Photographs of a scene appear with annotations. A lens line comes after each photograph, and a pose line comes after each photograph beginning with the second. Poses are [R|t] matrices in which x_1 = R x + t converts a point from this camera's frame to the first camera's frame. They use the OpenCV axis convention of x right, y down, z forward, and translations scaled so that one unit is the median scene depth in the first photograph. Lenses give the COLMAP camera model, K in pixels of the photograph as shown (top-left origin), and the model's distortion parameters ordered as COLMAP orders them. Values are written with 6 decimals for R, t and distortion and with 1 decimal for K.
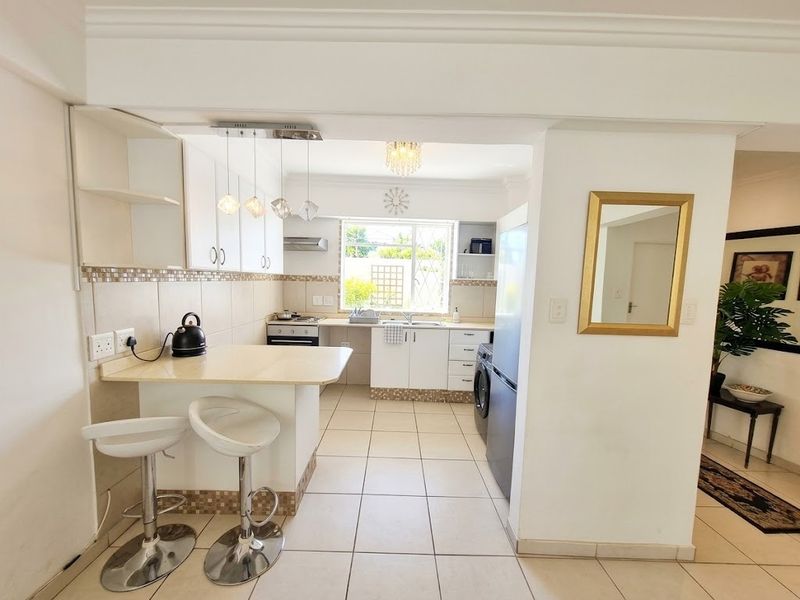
lens RADIAL K [[313.6, 0, 397.1], [0, 313.6, 312.3], [0, 0, 1]] dist [-0.000476, 0.000182]
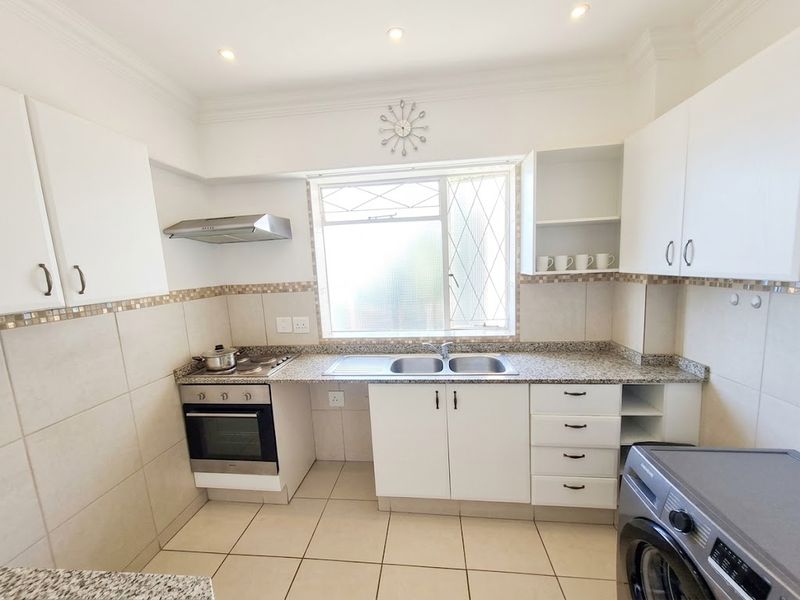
lens RADIAL K [[303.7, 0, 400.5], [0, 303.7, 307.3], [0, 0, 1]] dist [-0.015048, -0.000139]
pose [[0.990233, -0.057920, -0.126821, 0.040742], [0.062831, 0.997408, 0.035065, -0.086687], [0.124461, -0.042691, 0.991306, 0.523908]]
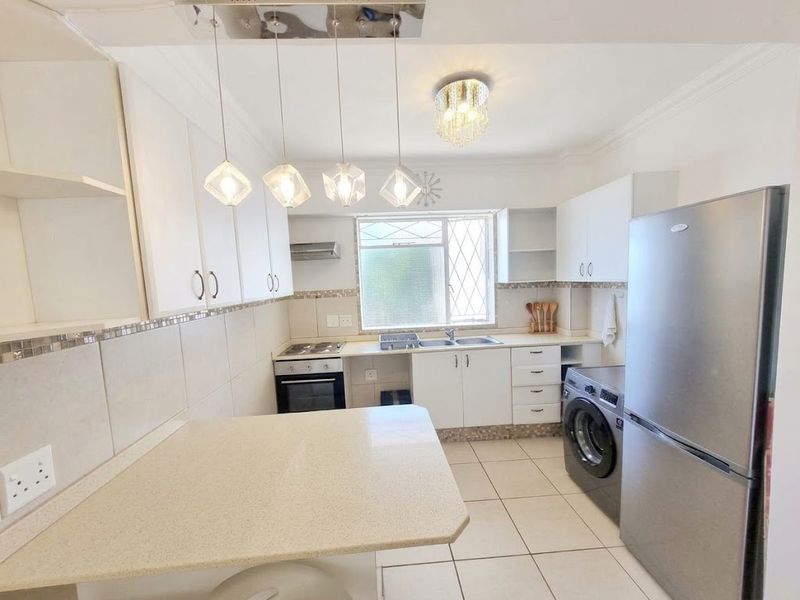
lens RADIAL K [[313.6, 0, 397.1], [0, 313.6, 312.3], [0, 0, 1]] dist [-0.000476, 0.000182]
pose [[0.996026, -0.078563, 0.041947, -0.137456], [0.078429, 0.996908, 0.004823, -0.057818], [-0.042196, -0.001514, 0.999108, 0.225500]]
